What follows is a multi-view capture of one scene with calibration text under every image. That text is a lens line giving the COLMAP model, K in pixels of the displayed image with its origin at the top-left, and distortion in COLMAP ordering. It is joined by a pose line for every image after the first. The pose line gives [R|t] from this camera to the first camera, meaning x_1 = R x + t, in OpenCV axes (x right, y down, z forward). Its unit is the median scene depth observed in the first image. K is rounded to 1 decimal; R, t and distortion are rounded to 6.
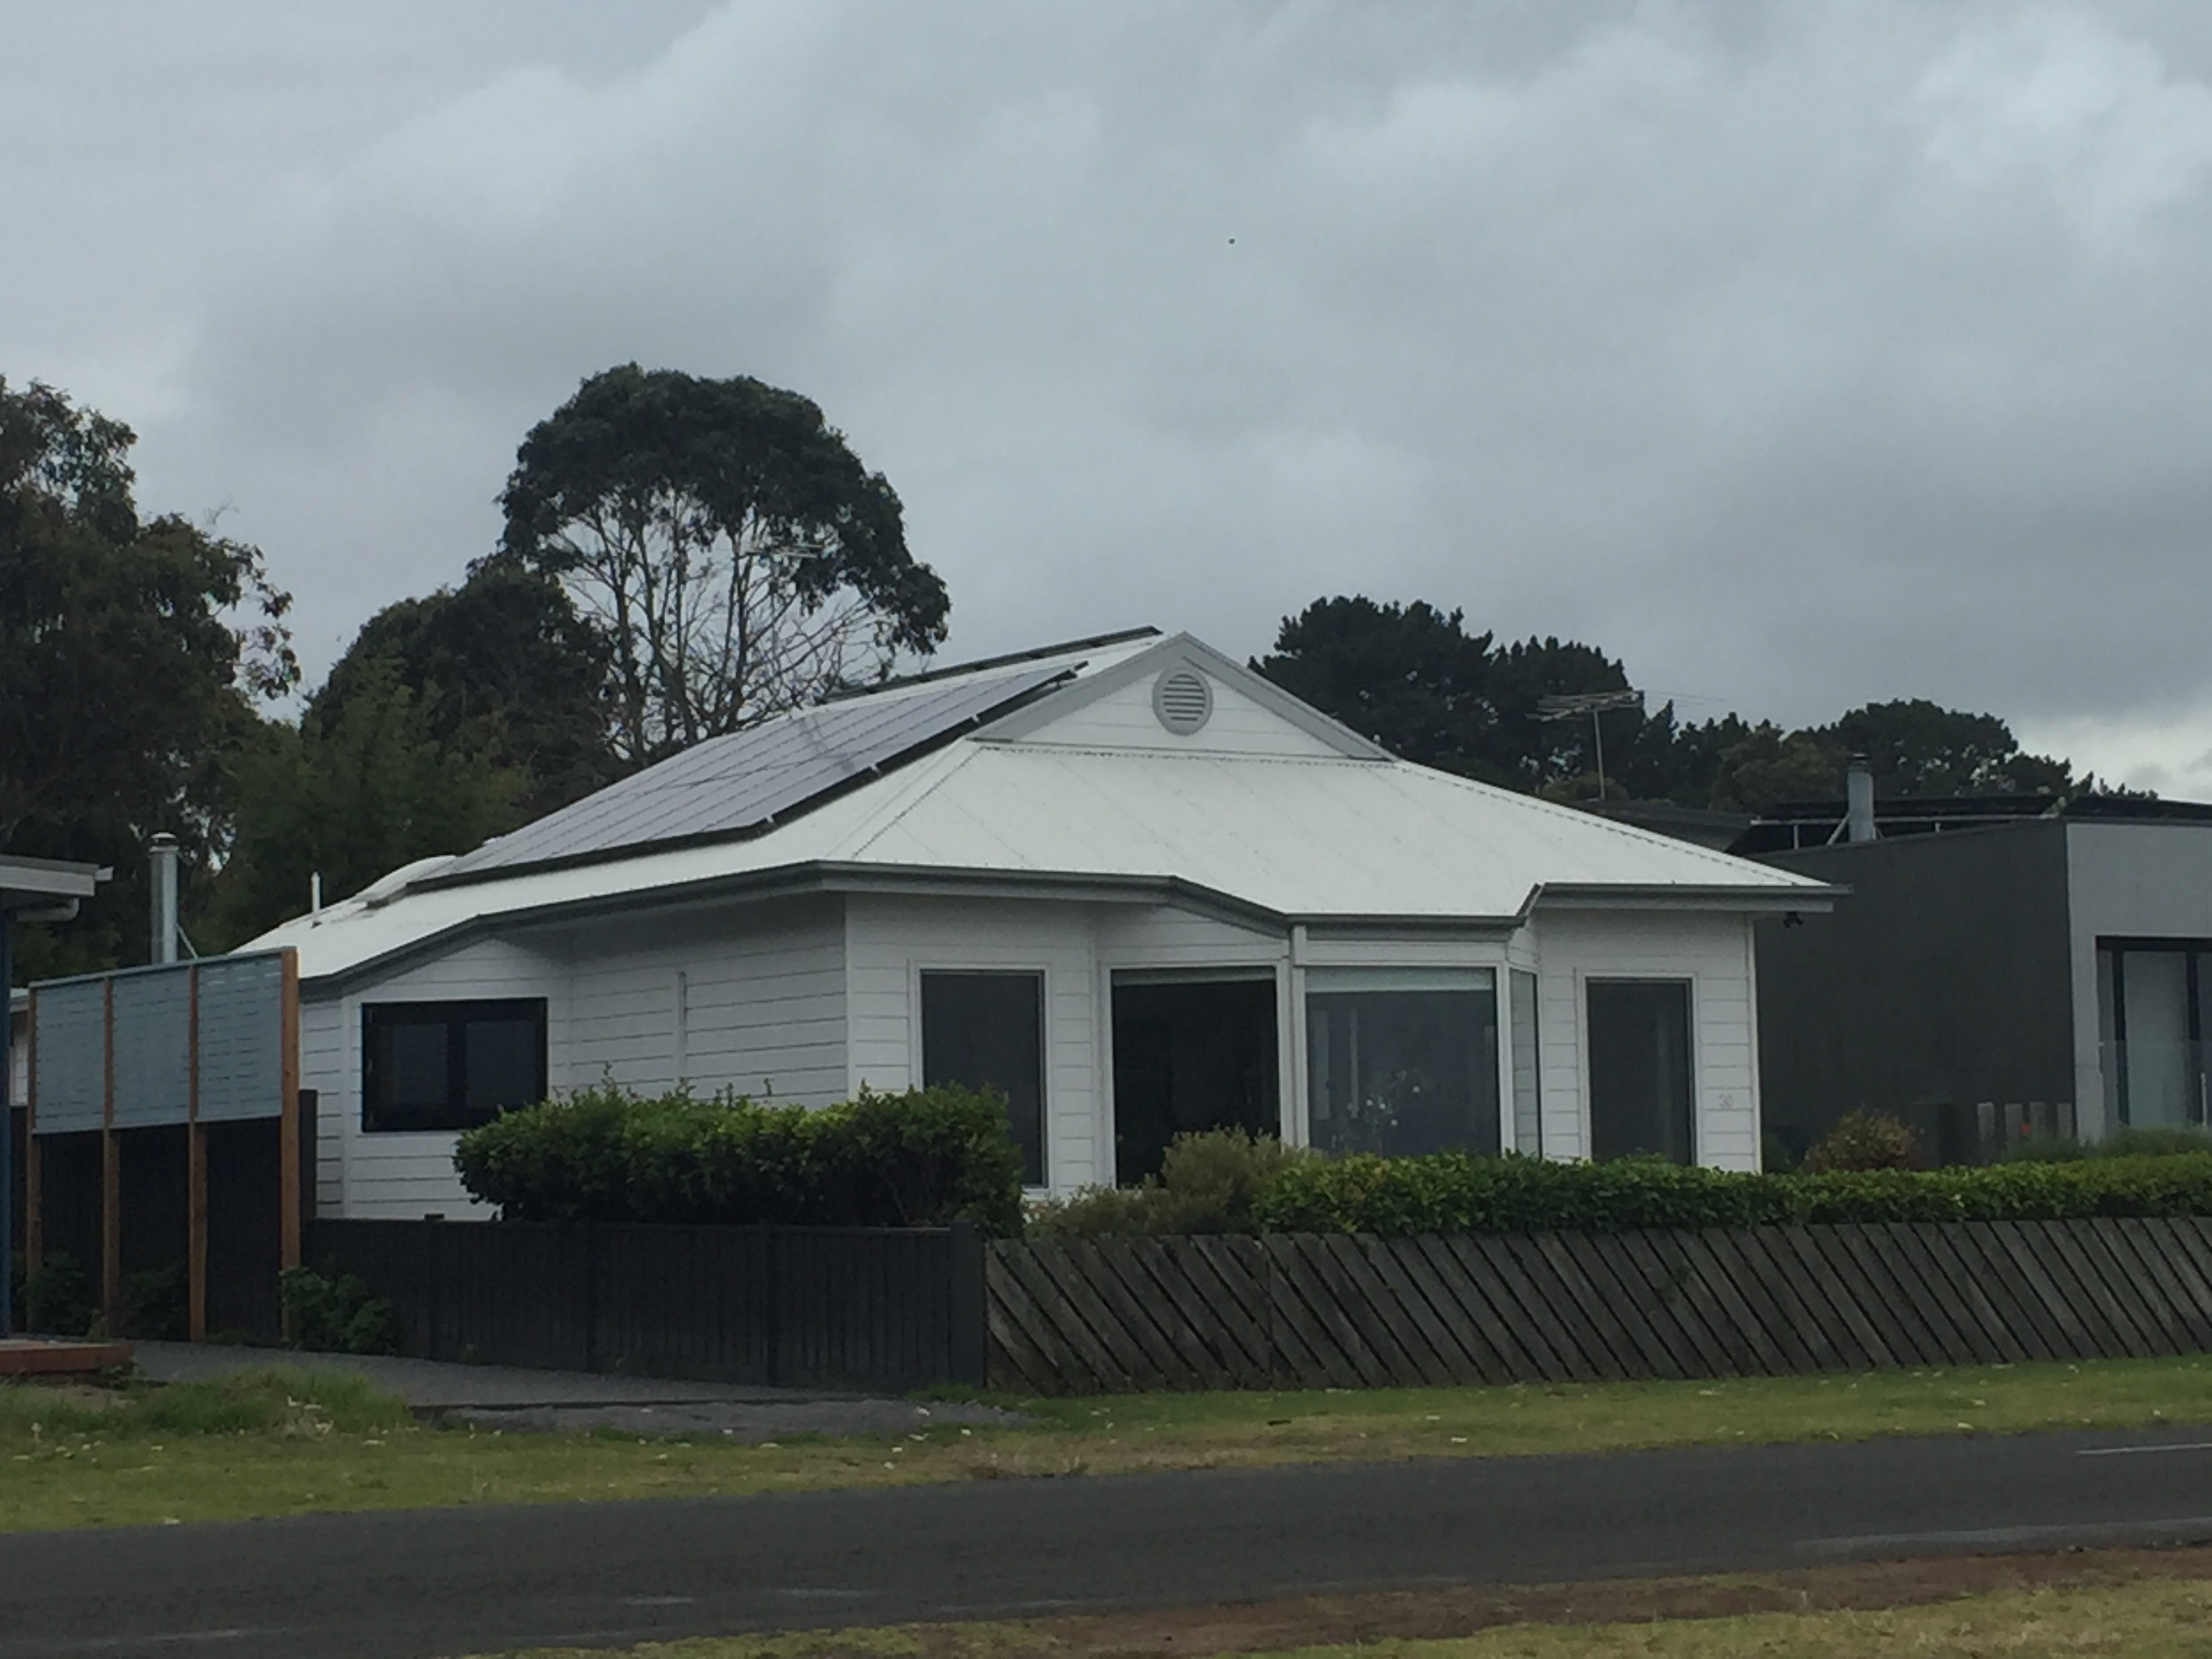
lens RADIAL K [[4812.6, 0, 1103.6], [0, 4812.6, 828.9], [0, 0, 1]] dist [-0.007901, 0.000000]
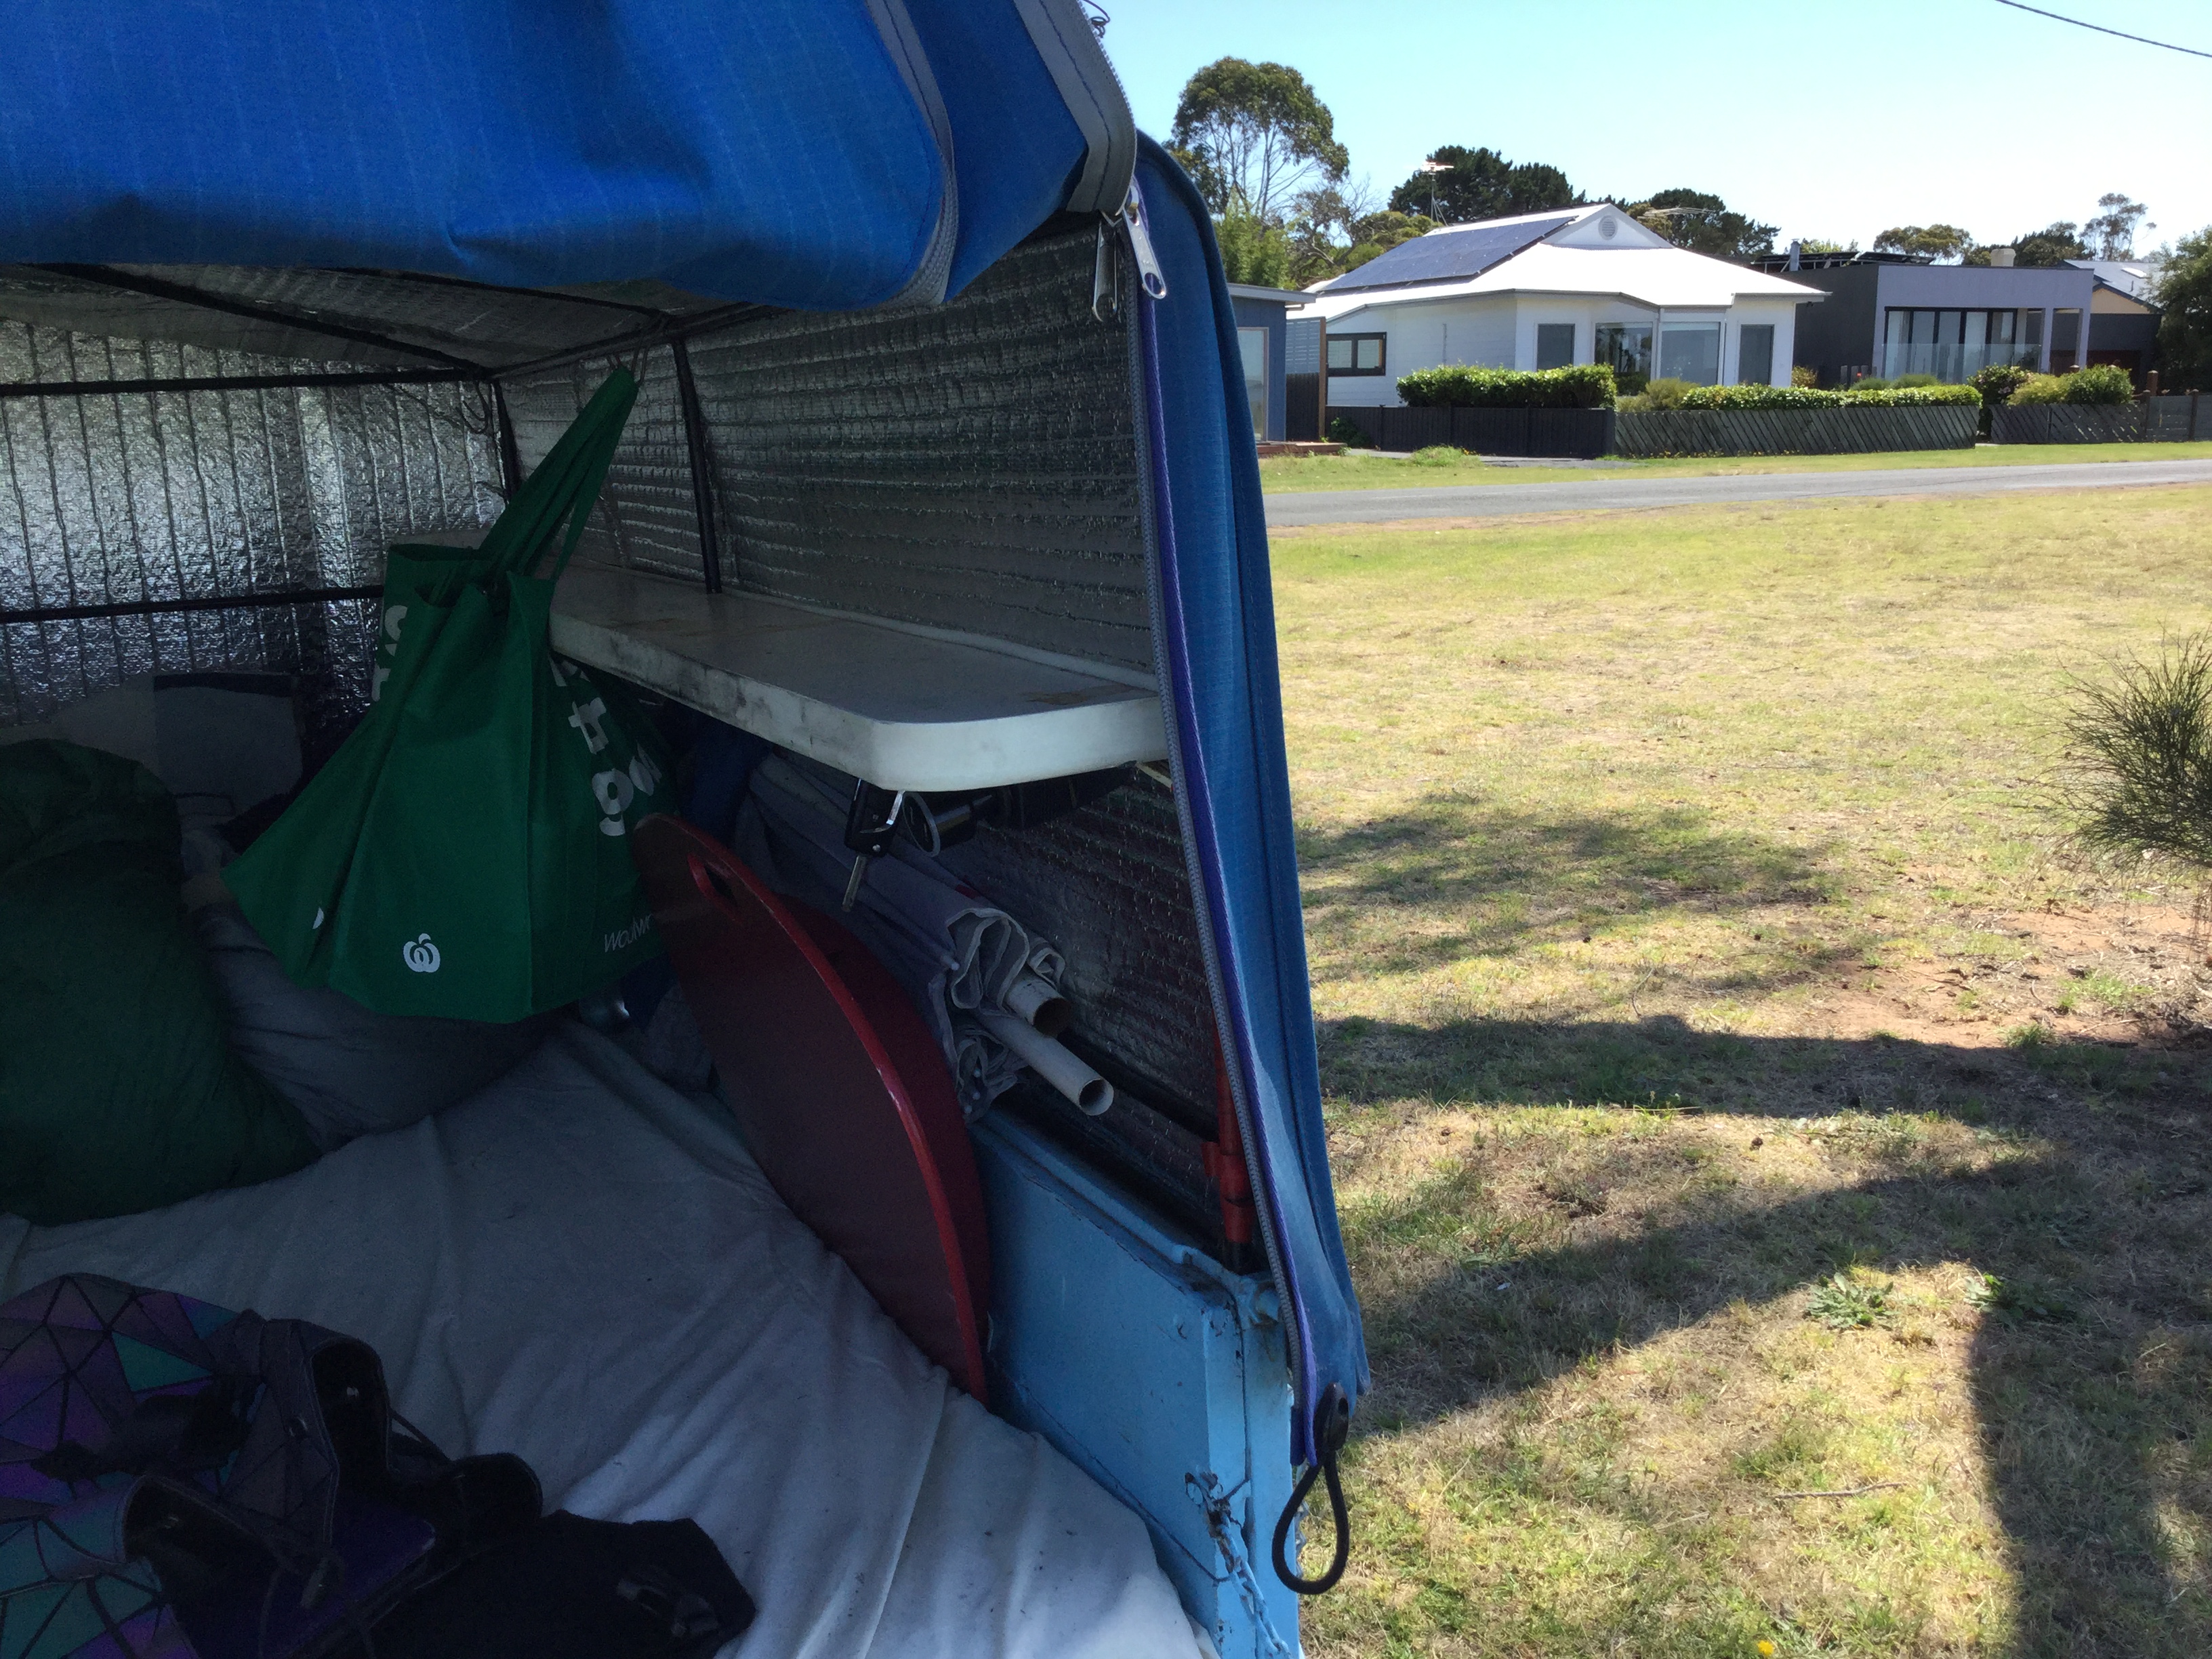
lens RADIAL K [[1944.7, 0, 1111.9], [0, 1944.7, 837.1], [0, 0, 1]] dist [0.031289, -0.092576]
pose [[0.997033, 0.019027, -0.074593, -0.207487], [0.003817, 0.955566, 0.294753, -0.025593], [0.076887, -0.294163, 0.952658, -0.315484]]
